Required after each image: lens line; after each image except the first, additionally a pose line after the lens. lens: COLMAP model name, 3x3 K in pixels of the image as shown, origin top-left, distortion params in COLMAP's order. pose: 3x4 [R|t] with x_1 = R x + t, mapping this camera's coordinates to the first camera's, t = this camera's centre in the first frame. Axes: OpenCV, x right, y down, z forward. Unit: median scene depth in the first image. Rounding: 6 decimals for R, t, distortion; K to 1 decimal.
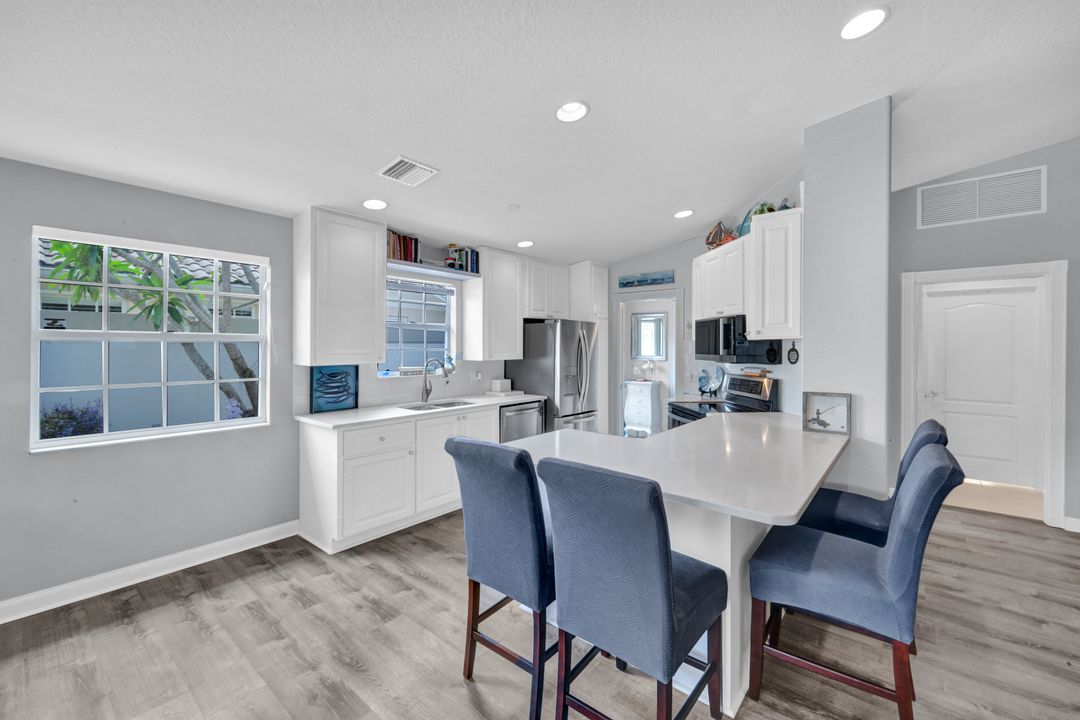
lens RADIAL K [[436.6, 0, 536.4], [0, 436.6, 355.3], [0, 0, 1]] dist [0.004651, -0.000892]
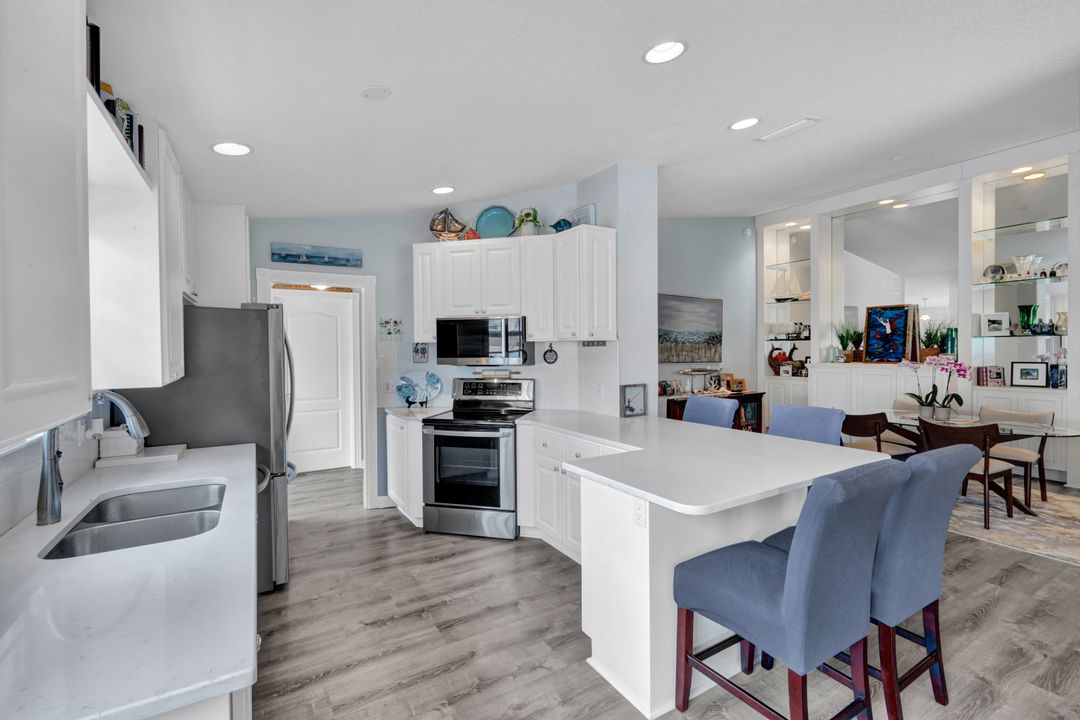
lens RADIAL K [[484.3, 0, 530.2], [0, 484.3, 353.8], [0, 0, 1]] dist [-0.011447, 0.003092]
pose [[0.333575, -0.017326, 0.942564, -0.491383], [0.029613, 0.999530, 0.007893, -0.013897], [-0.942258, 0.025280, 0.333931, 0.548427]]
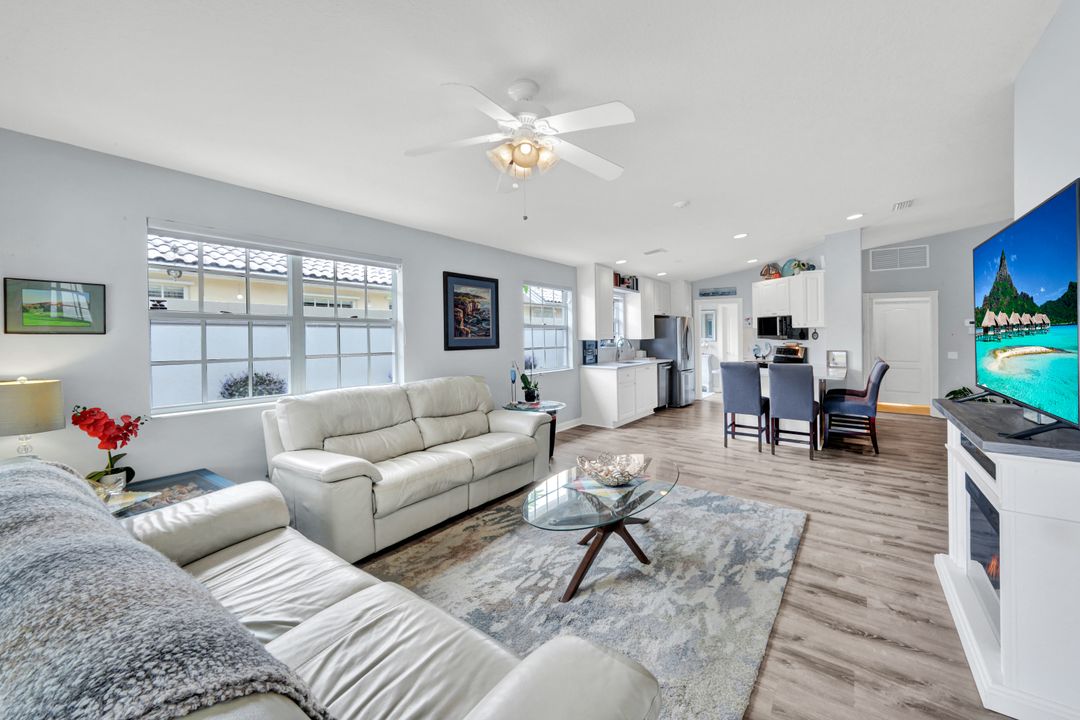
lens RADIAL K [[436.6, 0, 534.2], [0, 436.6, 329.5], [0, 0, 1]] dist [0.004651, -0.000892]
pose [[0.997898, 0.000380, 0.064798, -0.741963], [0.001472, 0.999592, -0.028522, 0.024490], [-0.064783, 0.028558, 0.997491, -0.831159]]
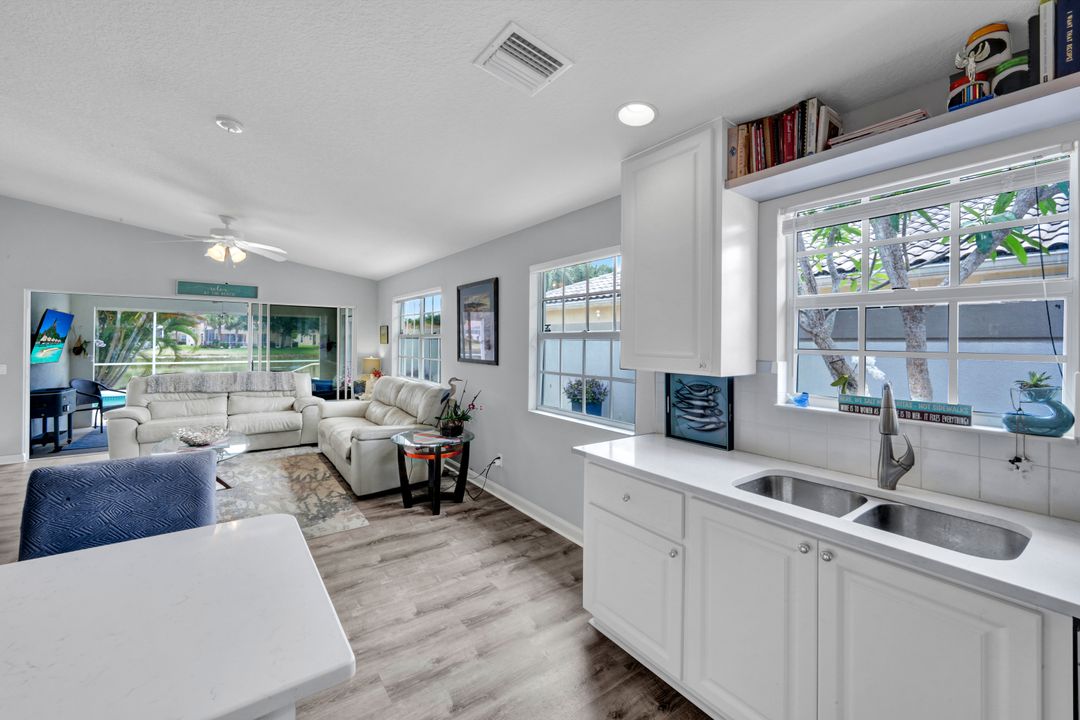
lens RADIAL K [[436.6, 0, 531.6], [0, 436.6, 342.0], [0, 0, 1]] dist [0.004651, -0.000892]
pose [[-0.245438, -0.007446, -0.969384, 0.214399], [-0.032211, 0.999481, 0.000478, -0.014725], [0.968877, 0.031342, -0.245551, 0.815631]]
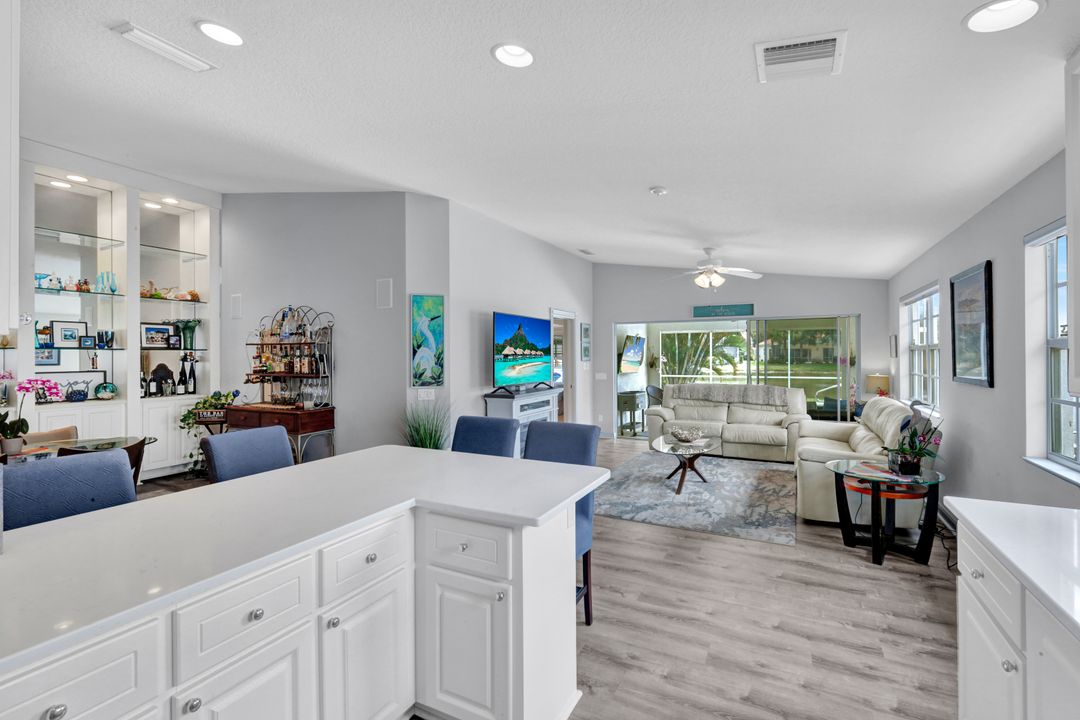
lens RADIAL K [[484.3, 0, 538.0], [0, 484.3, 363.4], [0, 0, 1]] dist [-0.011447, 0.003092]
pose [[-0.975719, 0.004581, -0.218978, 0.130741], [-0.003326, 0.999356, 0.035724, -0.021580], [0.219001, 0.035585, -0.975076, 1.073854]]
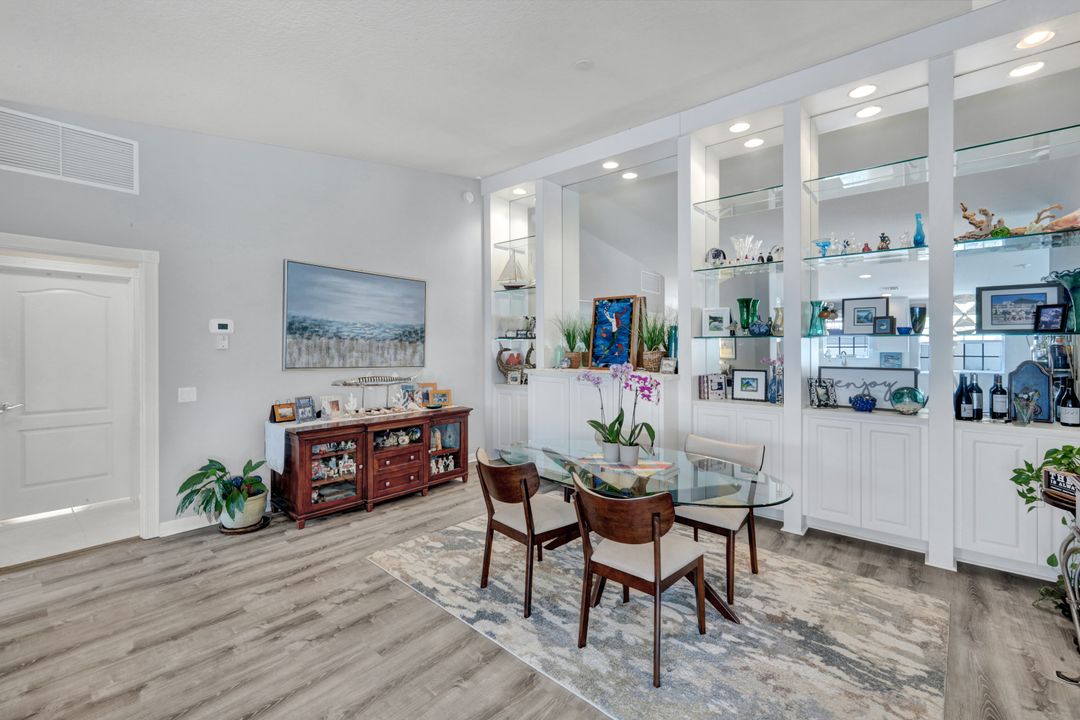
lens RADIAL K [[469.8, 0, 538.6], [0, 469.8, 342.3], [0, 0, 1]] dist [0.004896, 0.000968]
pose [[0.006402, 0.005285, 0.999966, 0.171338], [0.015321, 0.999868, -0.005383, -0.002071], [-0.999862, 0.015355, 0.006320, 0.151955]]
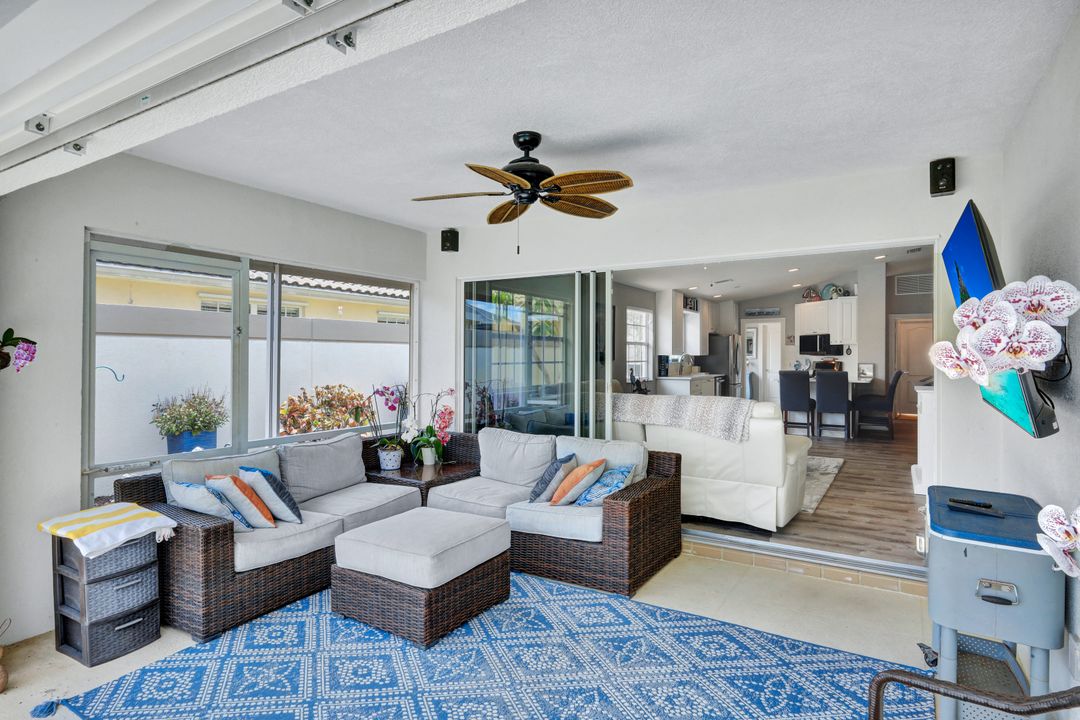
lens RADIAL K [[594.6, 0, 533.1], [0, 594.6, 357.8], [0, 0, 1]] dist [-0.025687, -0.000564]
pose [[0.988726, -0.002197, 0.149721, -1.387627], [0.004483, 0.999879, -0.014929, 0.066000], [-0.149670, 0.015432, 0.988616, -1.675564]]
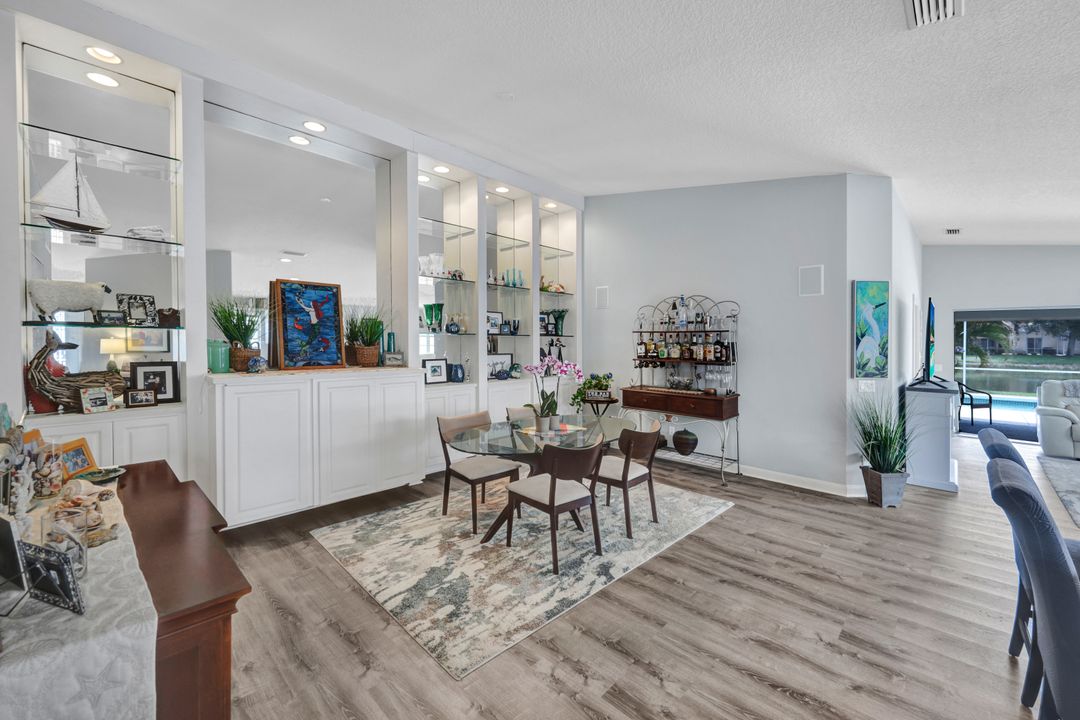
lens RADIAL K [[436.6, 0, 539.2], [0, 436.6, 343.0], [0, 0, 1]] dist [0.004651, -0.000892]
pose [[-0.998080, -0.011700, 0.060824, 0.854550], [-0.010156, 0.999620, 0.025643, -0.020470], [-0.061101, 0.024976, -0.997819, 0.909995]]
